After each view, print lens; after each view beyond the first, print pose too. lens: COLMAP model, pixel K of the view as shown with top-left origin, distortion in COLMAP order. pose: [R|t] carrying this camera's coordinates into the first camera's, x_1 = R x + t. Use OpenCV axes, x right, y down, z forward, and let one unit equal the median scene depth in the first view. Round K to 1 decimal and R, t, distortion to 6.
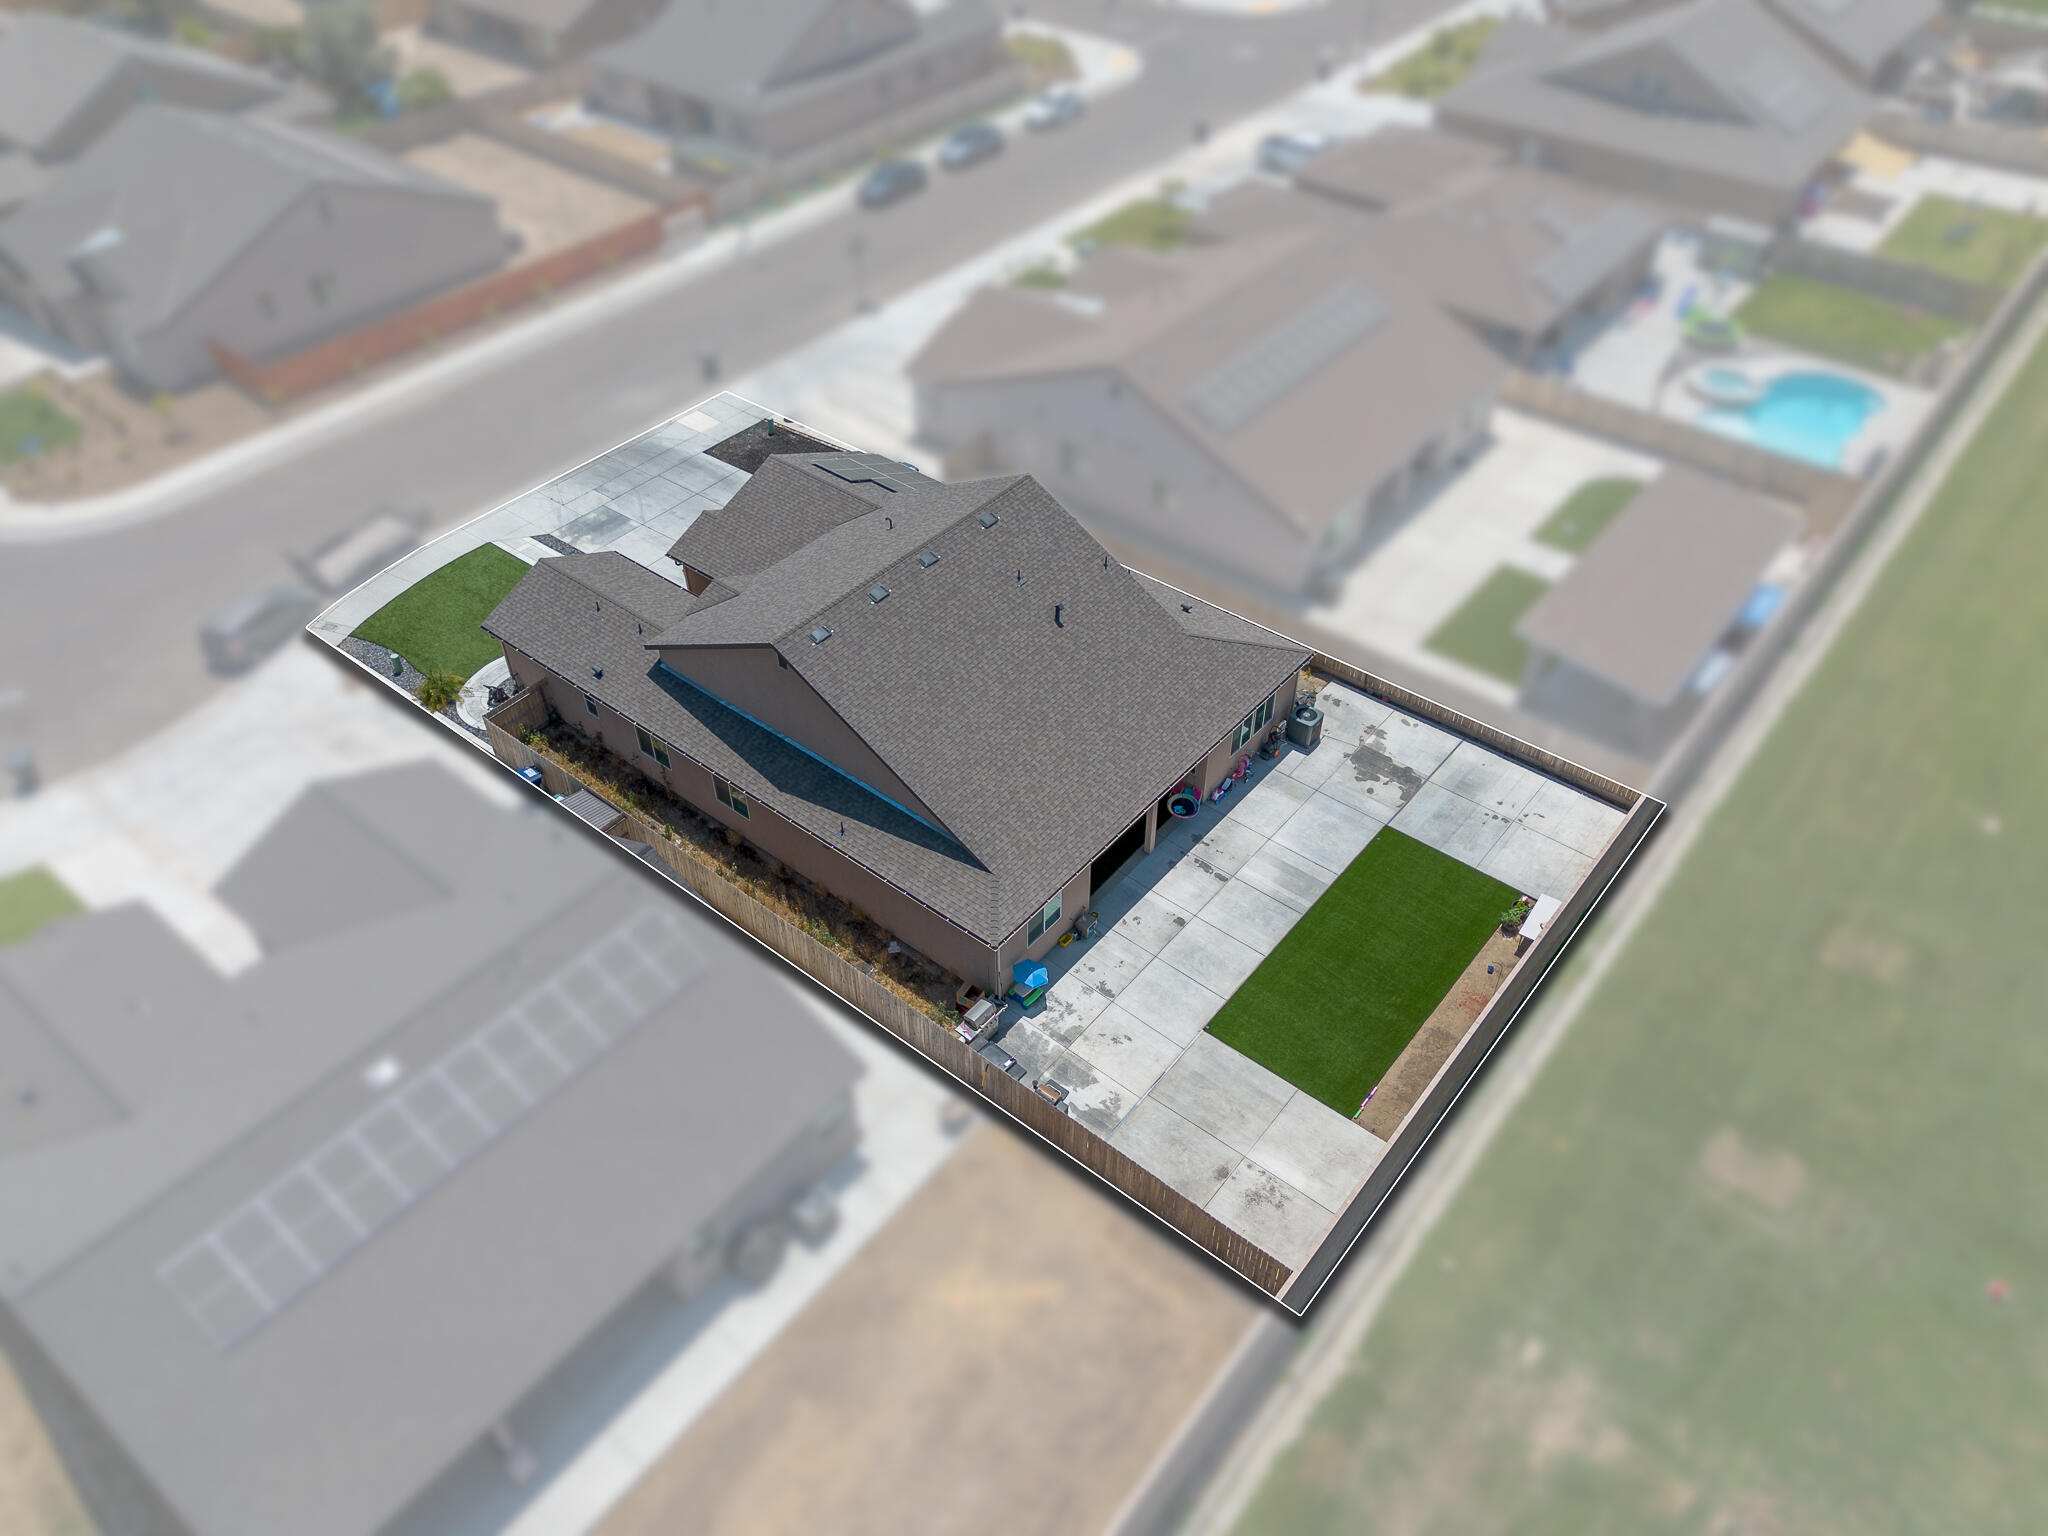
lens RADIAL K [[1464.7, 0, 1021.3], [0, 1464.7, 766.6], [0, 0, 1]] dist [0.061694, -0.066541]
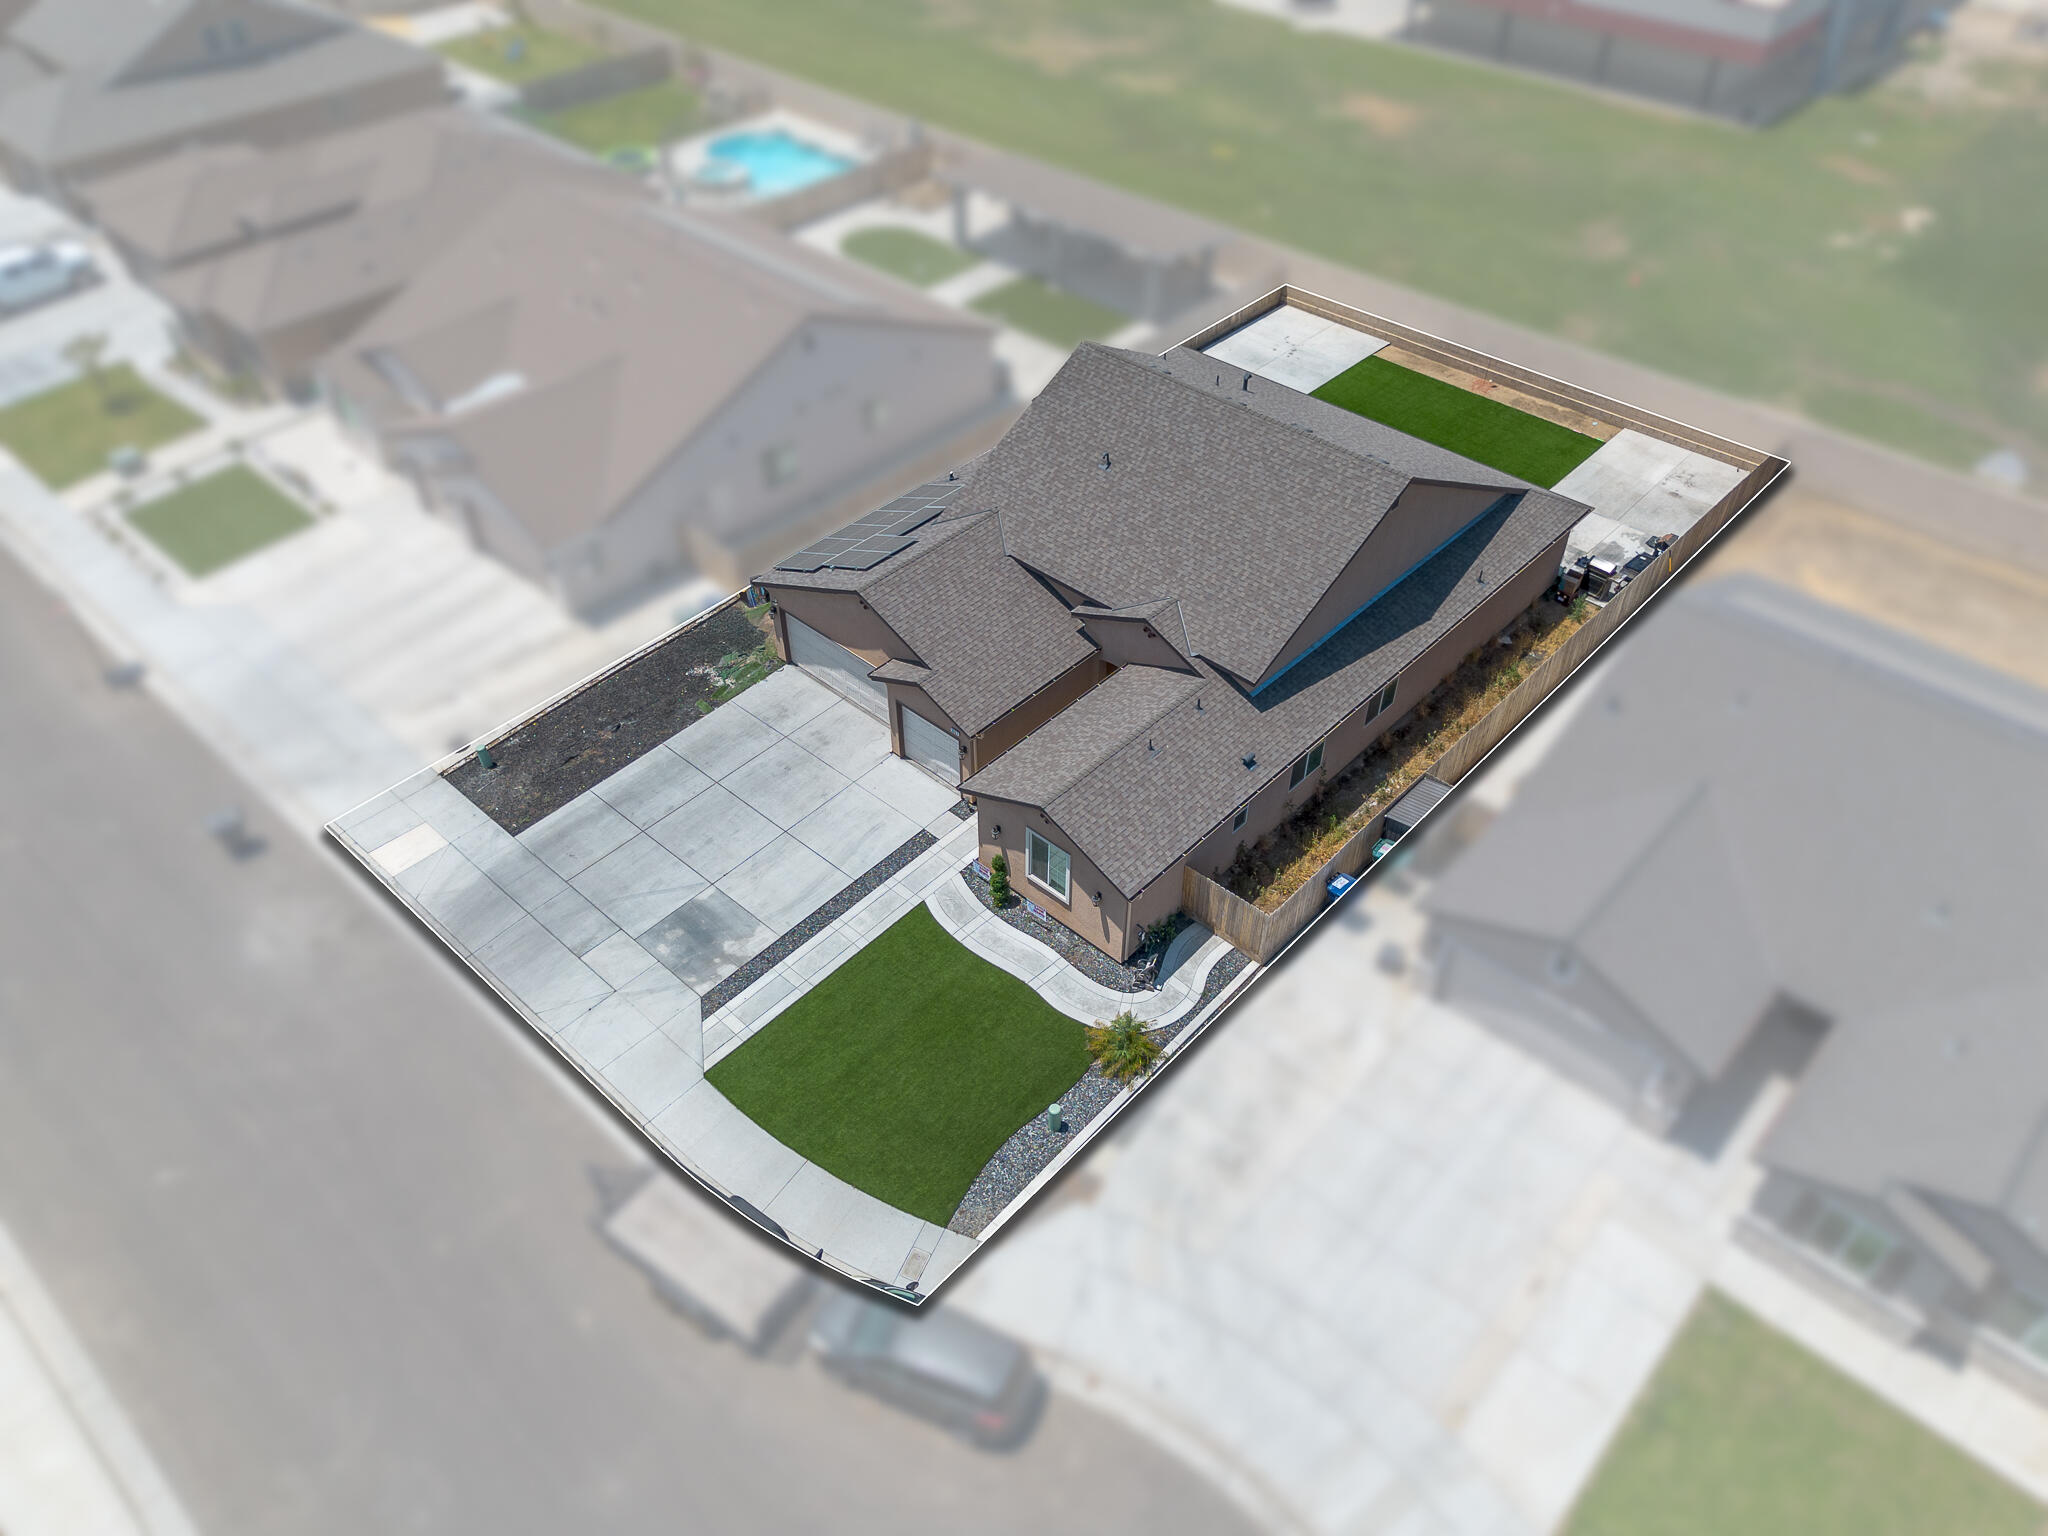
lens RADIAL K [[1464.7, 0, 1021.3], [0, 1464.7, 766.6], [0, 0, 1]] dist [0.061694, -0.066541]
pose [[0.062717, -0.670521, 0.739235, -0.928951], [0.677107, 0.572740, 0.462055, -0.537838], [-0.733207, 0.471562, 0.489935, 0.745802]]
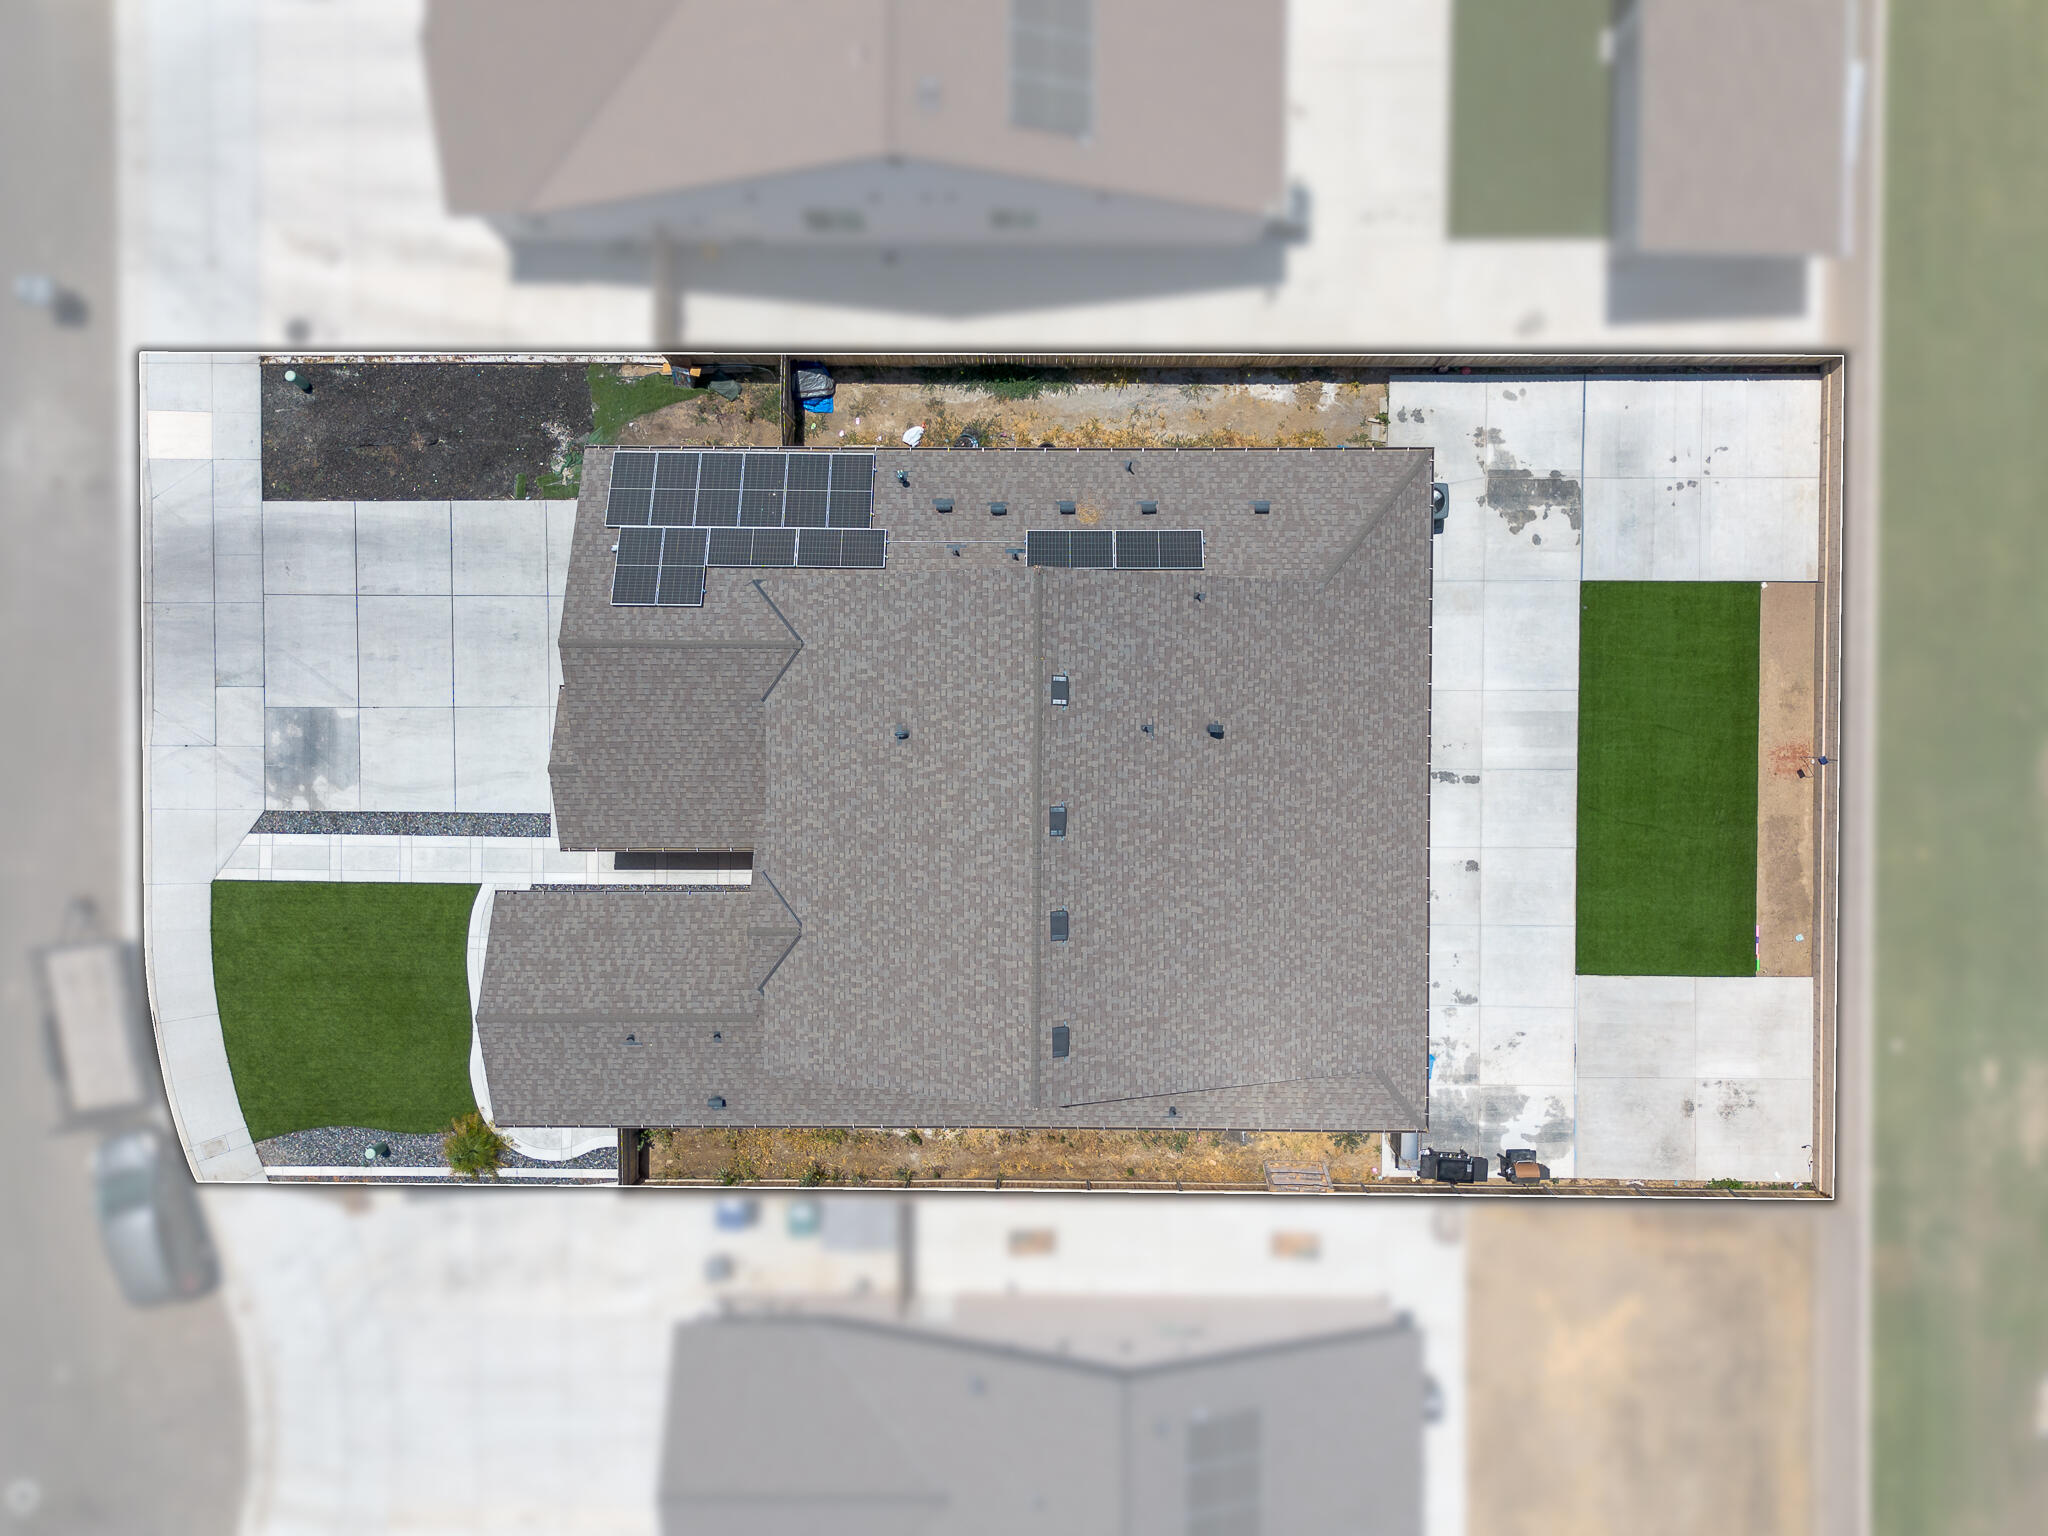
lens RADIAL K [[1464.7, 0, 1021.3], [0, 1464.7, 766.6], [0, 0, 1]] dist [0.061694, -0.066541]
pose [[0.776435, -0.630084, -0.011935, -0.052355], [0.430415, 0.516365, 0.740345, -0.679960], [-0.460316, -0.579967, 0.672121, 0.551917]]
